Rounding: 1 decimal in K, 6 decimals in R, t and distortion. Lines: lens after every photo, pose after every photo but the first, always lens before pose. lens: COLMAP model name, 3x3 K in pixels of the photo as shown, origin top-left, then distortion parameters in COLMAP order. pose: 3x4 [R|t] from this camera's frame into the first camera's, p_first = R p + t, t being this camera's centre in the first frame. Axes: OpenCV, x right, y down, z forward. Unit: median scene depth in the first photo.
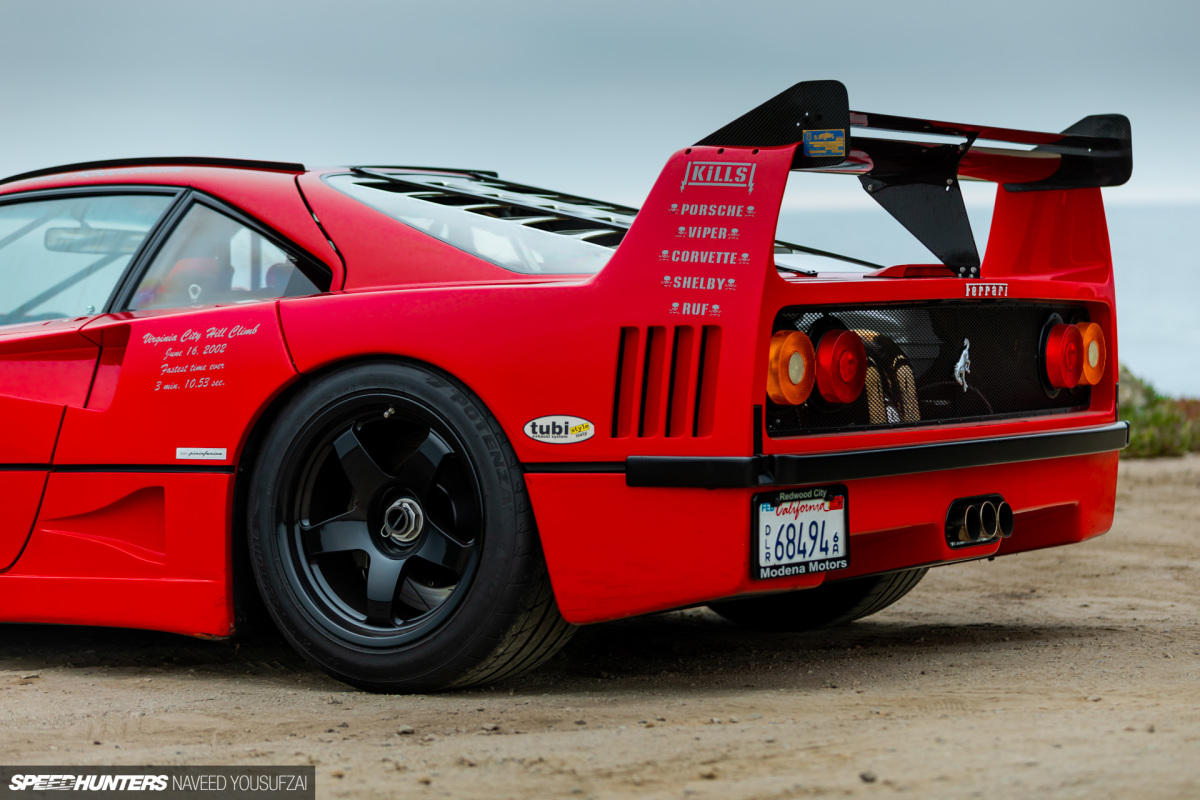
lens RADIAL K [[3211.9, 0, 600.0], [0, 3211.9, 400.0], [0, 0, 1]] dist [-0.014749, 0.134891]
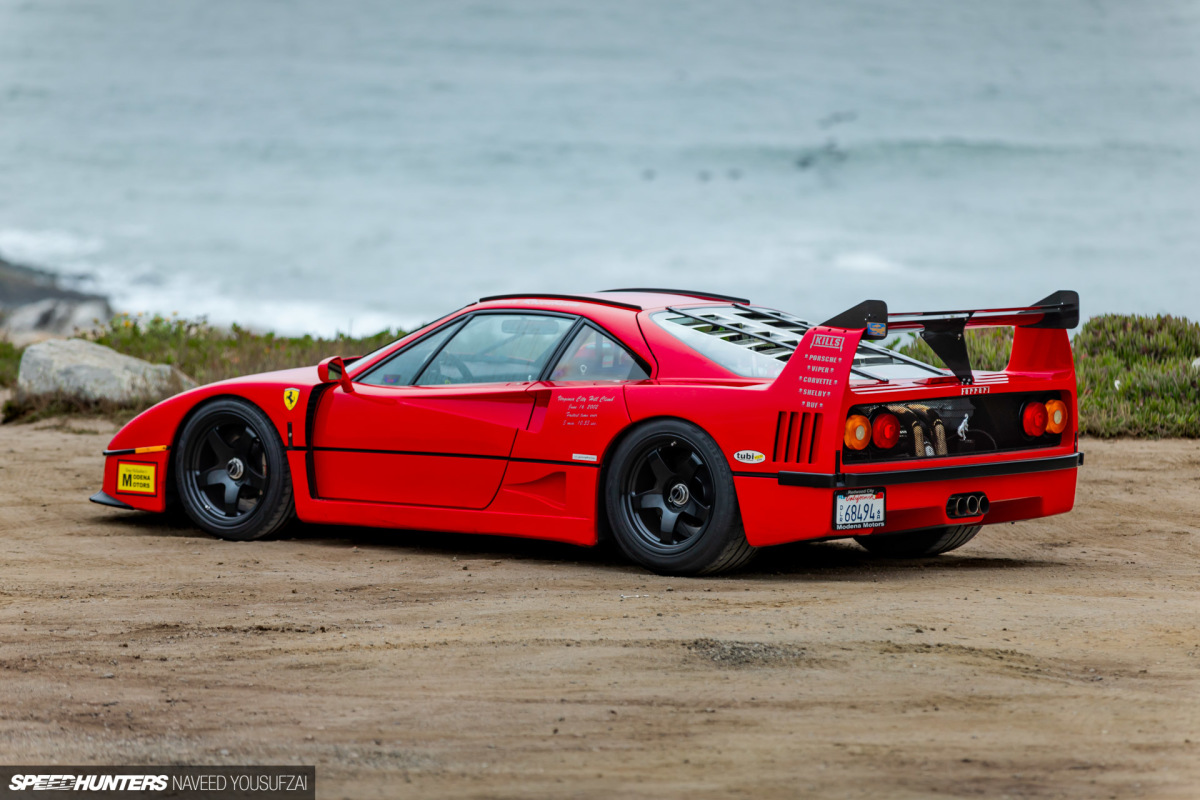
lens RADIAL K [[5754.6, 0, 600.0], [0, 5754.6, 400.0], [0, 0, 1]] dist [1.535164, 0.350119]
pose [[0.992706, 0.038034, -0.114408, 0.328752], [-0.033371, 0.998543, 0.042405, -0.189551], [0.115854, -0.038278, 0.992528, -2.853565]]
